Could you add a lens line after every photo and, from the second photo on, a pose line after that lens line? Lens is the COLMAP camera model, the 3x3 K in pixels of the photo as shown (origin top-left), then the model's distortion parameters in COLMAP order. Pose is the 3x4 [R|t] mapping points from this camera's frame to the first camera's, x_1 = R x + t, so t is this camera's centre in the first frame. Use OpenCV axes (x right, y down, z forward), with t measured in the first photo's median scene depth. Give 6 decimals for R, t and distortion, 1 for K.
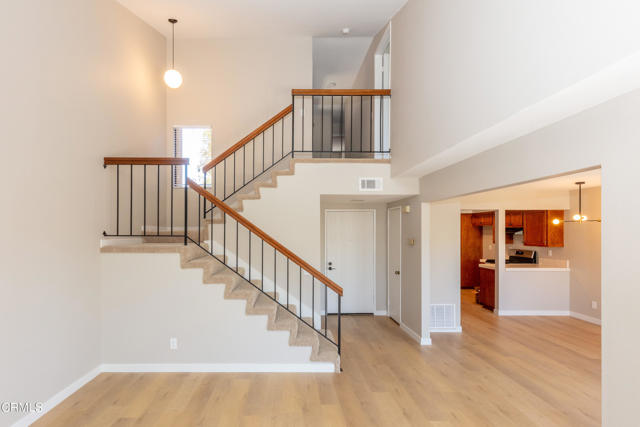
lens RADIAL K [[320.1, 0, 301.5], [0, 320.1, 229.7], [0, 0, 1]] dist [0.009137, -0.002617]
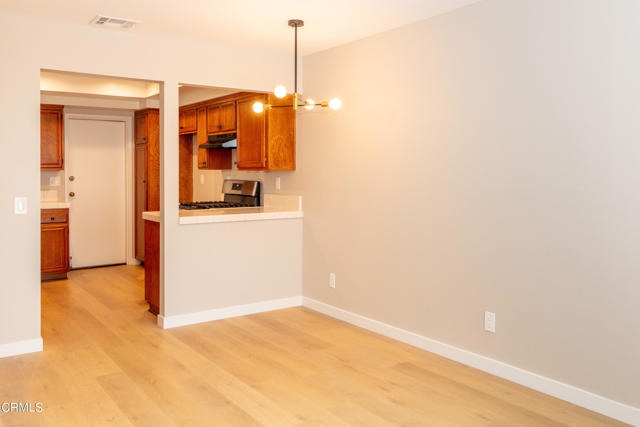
lens RADIAL K [[535.9, 0, 326.7], [0, 535.9, 180.2], [0, 0, 1]] dist [0.027801, -0.023777]
pose [[0.829939, -0.012624, 0.557712, 0.381660], [-0.001629, 0.999685, 0.025053, 0.047898], [-0.557852, -0.021702, 0.829657, 0.273136]]
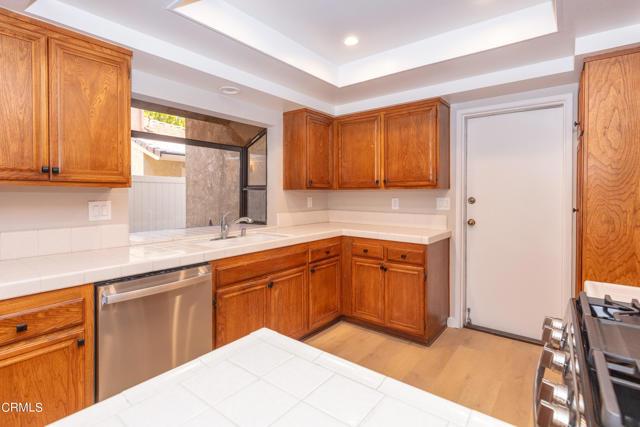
lens RADIAL K [[320.1, 0, 318.0], [0, 320.1, 196.6], [0, 0, 1]] dist [0.009137, -0.002617]
pose [[0.761013, 0.003291, -0.648728, 0.699763], [0.009923, 0.999811, 0.016712, 0.057224], [0.648661, -0.019155, 0.760837, 0.980508]]
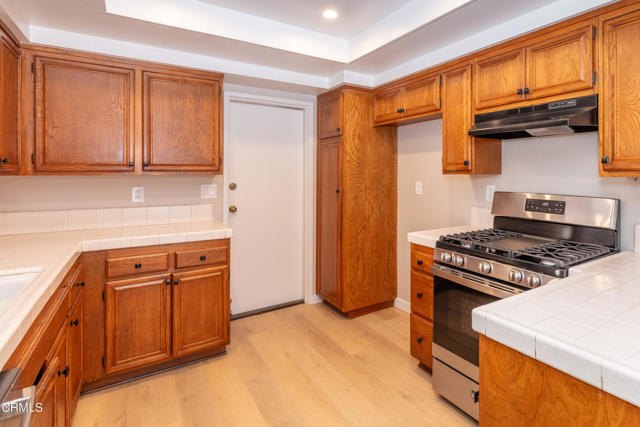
lens RADIAL K [[338.3, 0, 381.3], [0, 338.3, 172.9], [0, 0, 1]] dist [0.004811, -0.001737]
pose [[0.834866, -0.000967, 0.550453, 0.474927], [-0.002399, 0.999983, 0.005395, 0.050469], [-0.550448, -0.005824, 0.834849, 0.965234]]
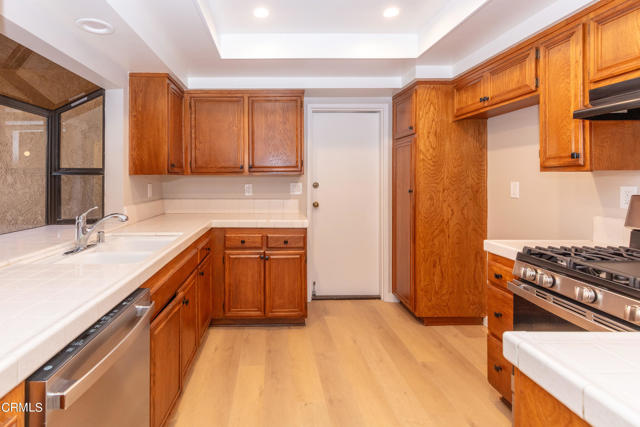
lens RADIAL K [[320.1, 0, 279.3], [0, 320.1, 177.0], [0, 0, 1]] dist [0.009137, -0.002617]
pose [[0.999741, -0.005301, -0.022147, 0.515616], [0.005435, 0.999967, 0.006040, 0.055762], [0.022114, -0.006158, 0.999736, 0.951958]]
